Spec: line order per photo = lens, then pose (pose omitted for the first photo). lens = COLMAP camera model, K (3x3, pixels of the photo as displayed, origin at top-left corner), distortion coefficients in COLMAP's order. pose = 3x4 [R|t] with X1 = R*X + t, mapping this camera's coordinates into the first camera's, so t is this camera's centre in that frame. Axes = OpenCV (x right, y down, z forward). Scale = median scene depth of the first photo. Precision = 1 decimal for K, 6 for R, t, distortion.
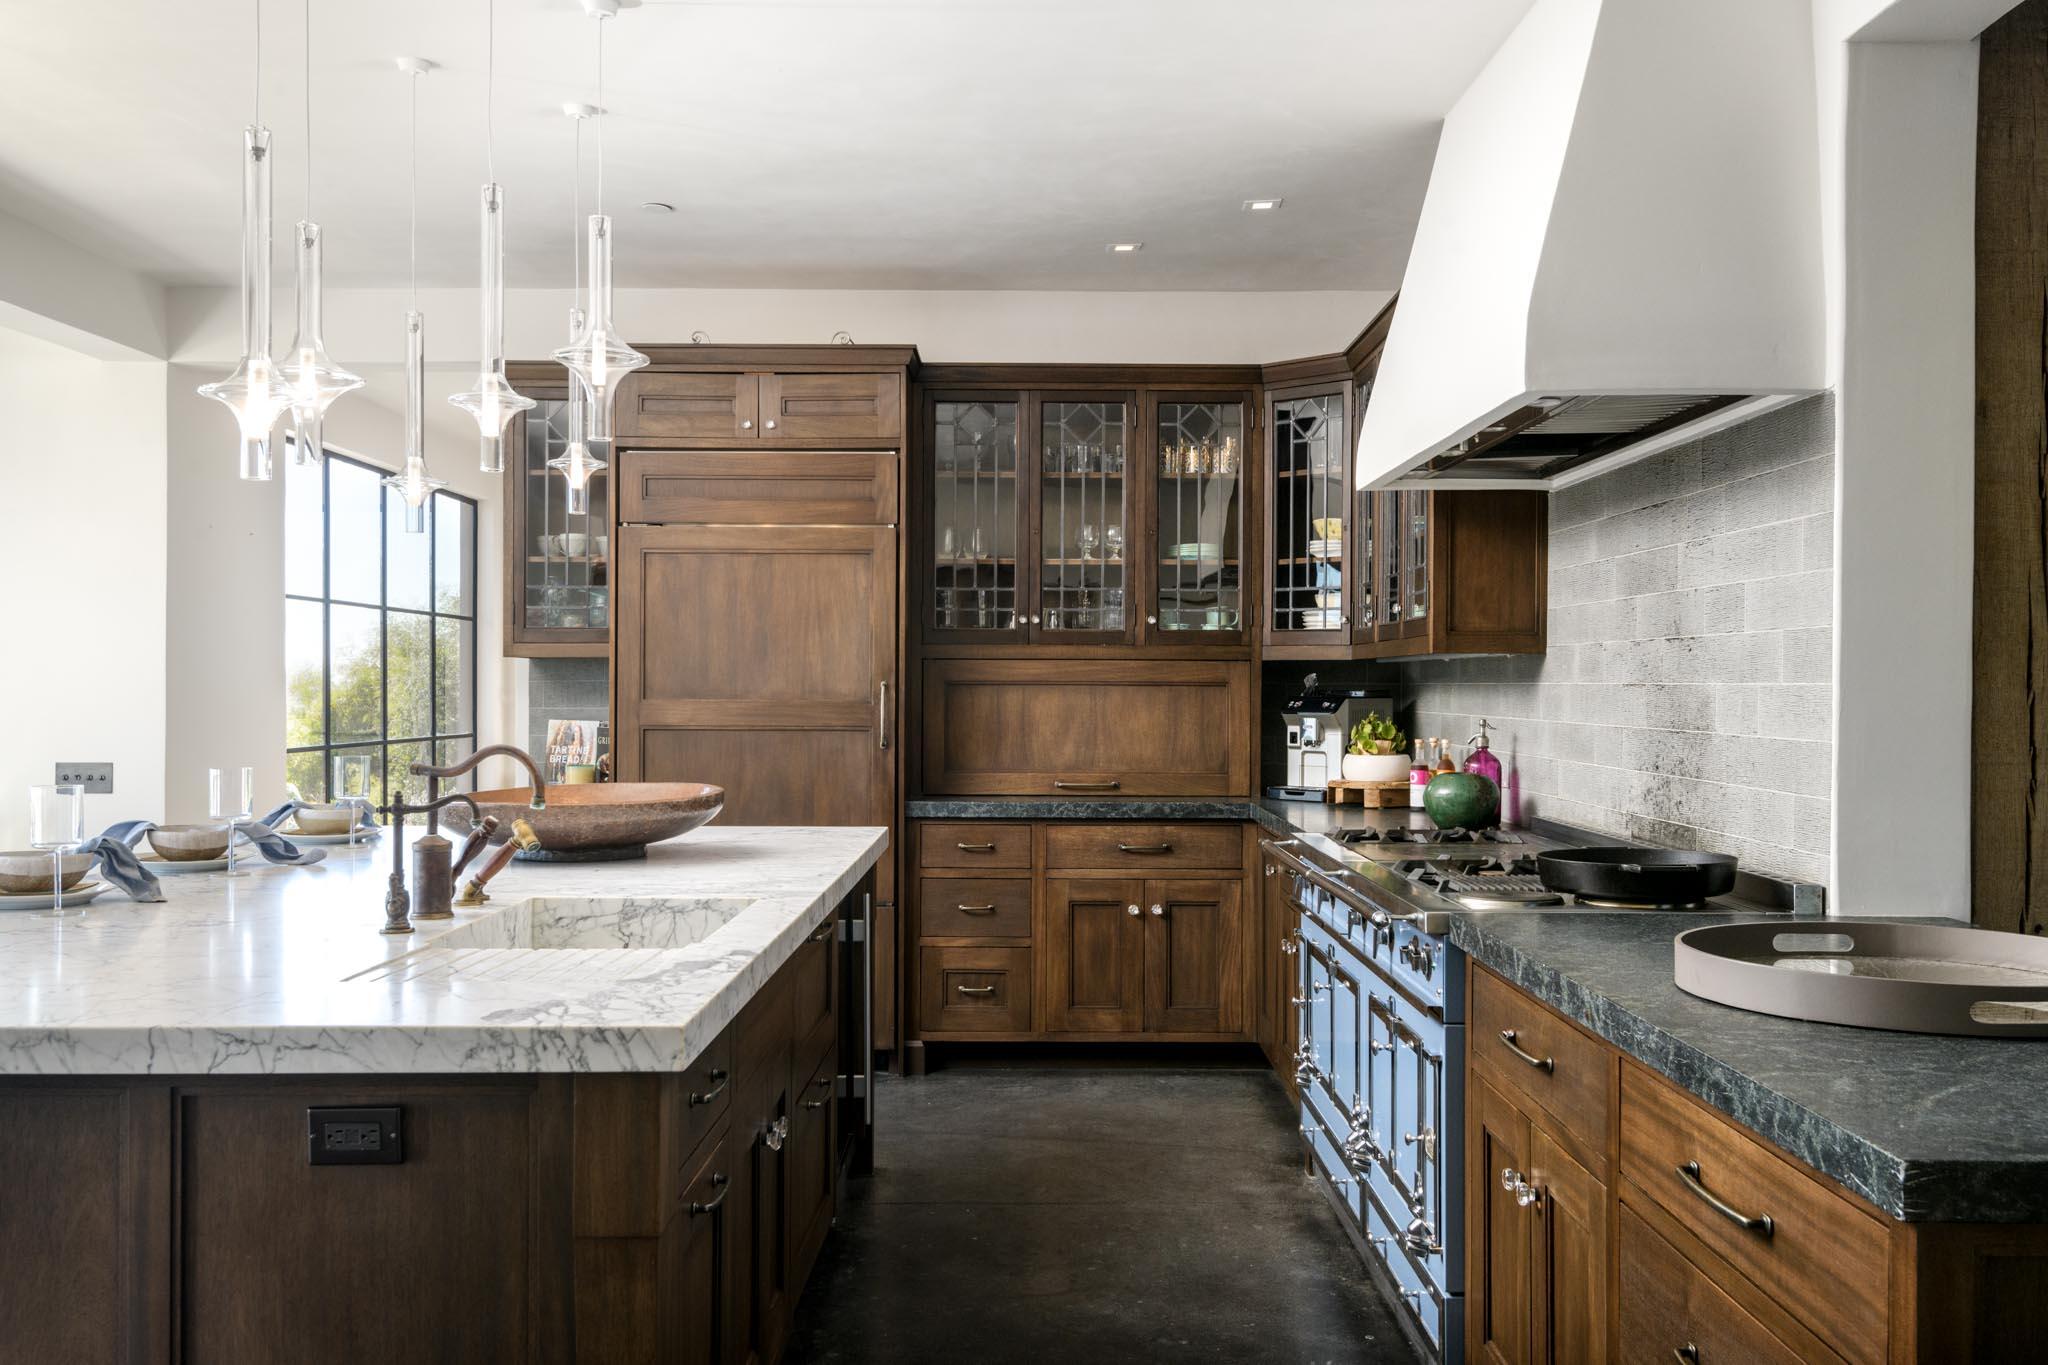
lens RADIAL K [[1771.9, 0, 1022.8], [0, 1771.9, 682.2], [0, 0, 1]] dist [-0.006230, -0.000706]
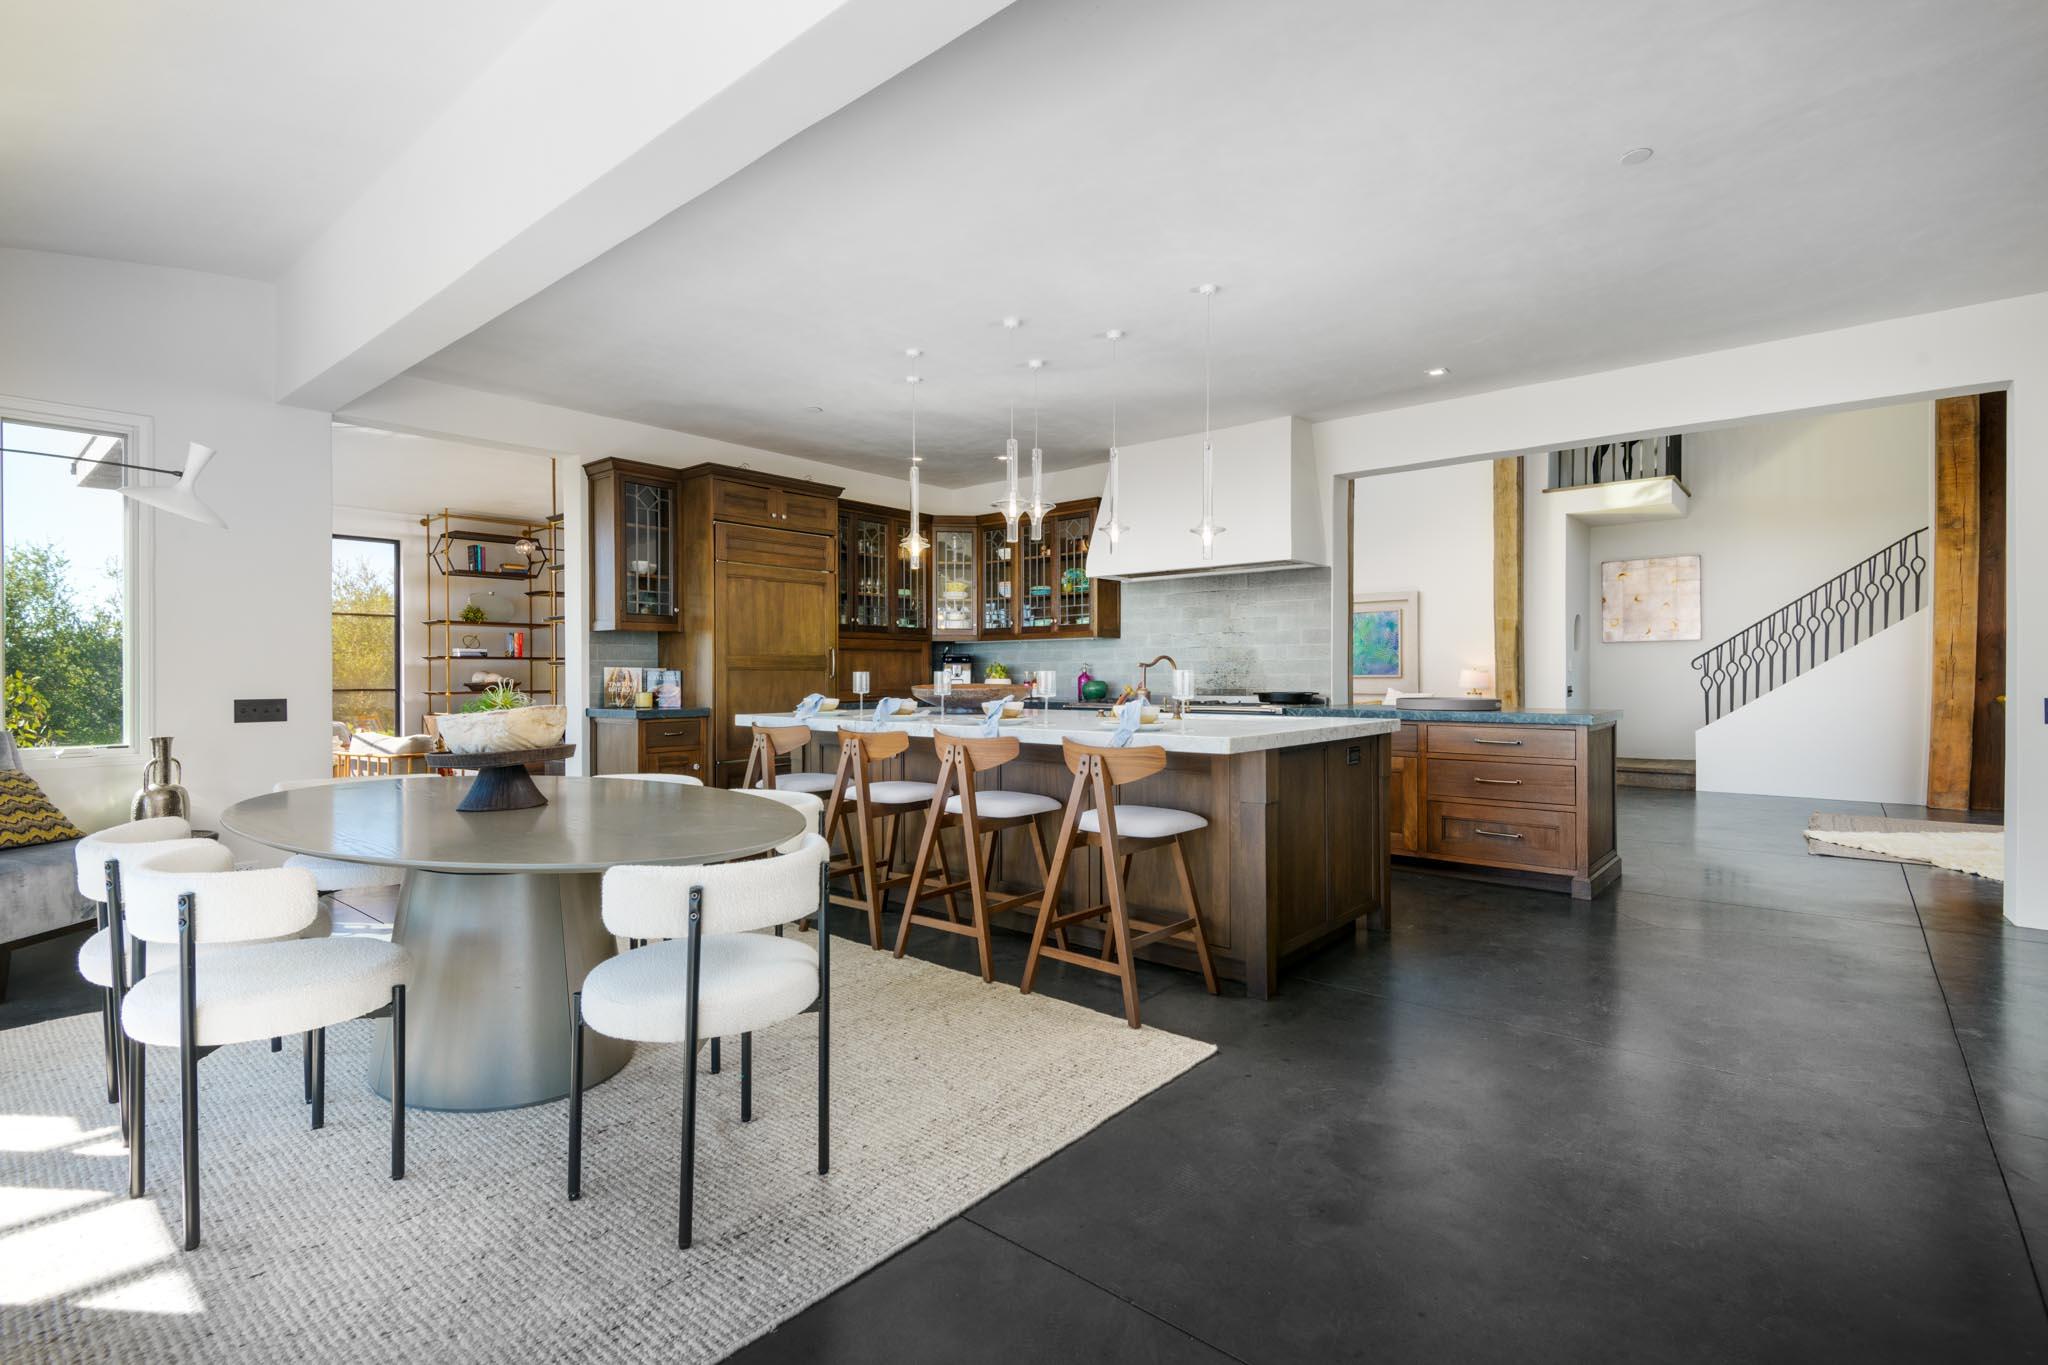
lens RADIAL K [[928.8, 0, 1029.2], [0, 928.8, 674.8], [0, 0, 1]] dist [-0.001270, -0.000136]
pose [[0.641460, -0.005981, 0.767133, -0.768205], [0.006435, 0.999976, 0.002416, 0.032015], [-0.767130, 0.003387, 0.641483, 0.115620]]
